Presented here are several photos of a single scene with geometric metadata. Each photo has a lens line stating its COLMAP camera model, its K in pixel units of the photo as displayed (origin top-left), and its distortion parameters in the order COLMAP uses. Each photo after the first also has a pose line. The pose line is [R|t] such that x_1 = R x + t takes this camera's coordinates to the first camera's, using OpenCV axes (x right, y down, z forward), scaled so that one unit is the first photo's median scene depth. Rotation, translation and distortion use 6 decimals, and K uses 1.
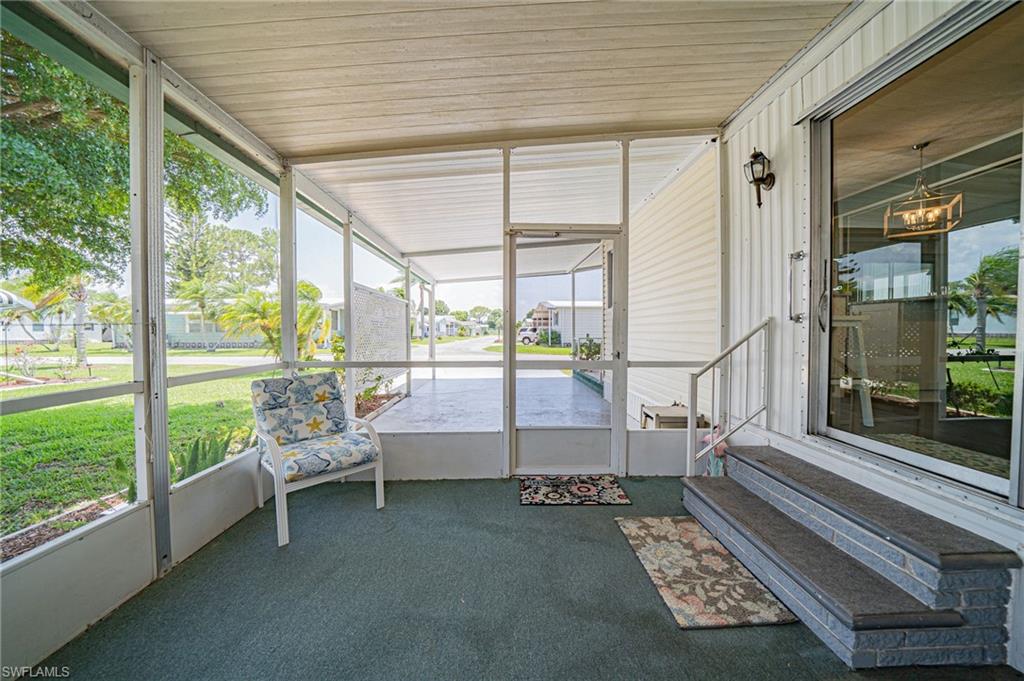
lens RADIAL K [[357.5, 0, 511.4], [0, 357.5, 334.9], [0, 0, 1]] dist [-0.025704, 0.003197]
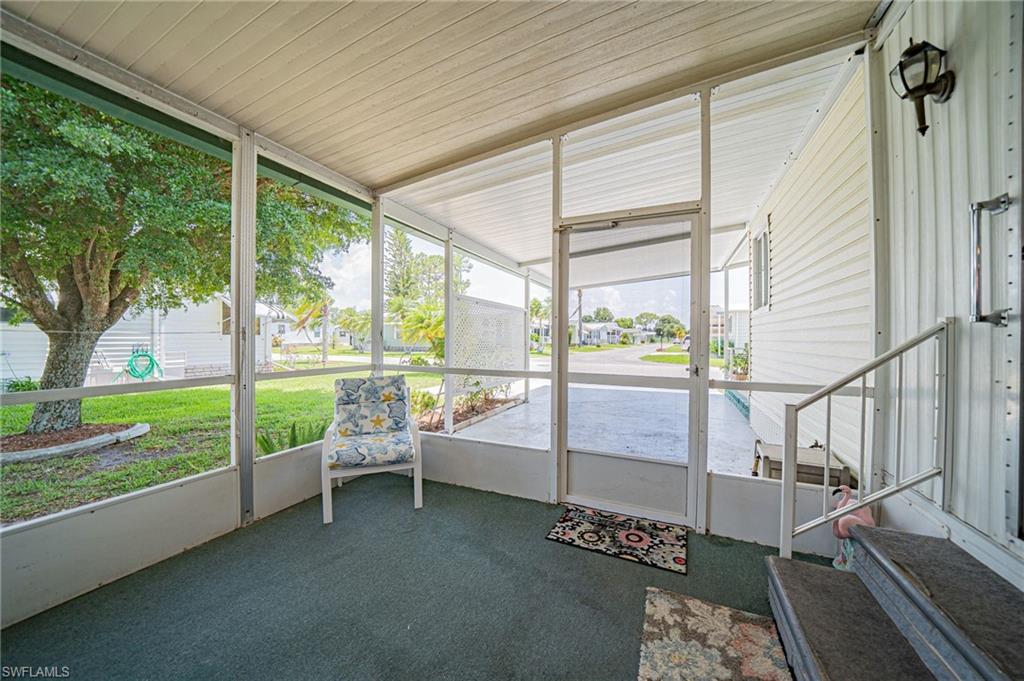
lens RADIAL K [[357.5, 0, 514.2], [0, 357.5, 336.2], [0, 0, 1]] dist [-0.025704, 0.003197]
pose [[0.899565, 0.002129, -0.436782, 0.311819], [-0.009812, 0.999834, -0.015334, -0.003091], [0.436677, 0.018079, 0.899437, 0.163152]]
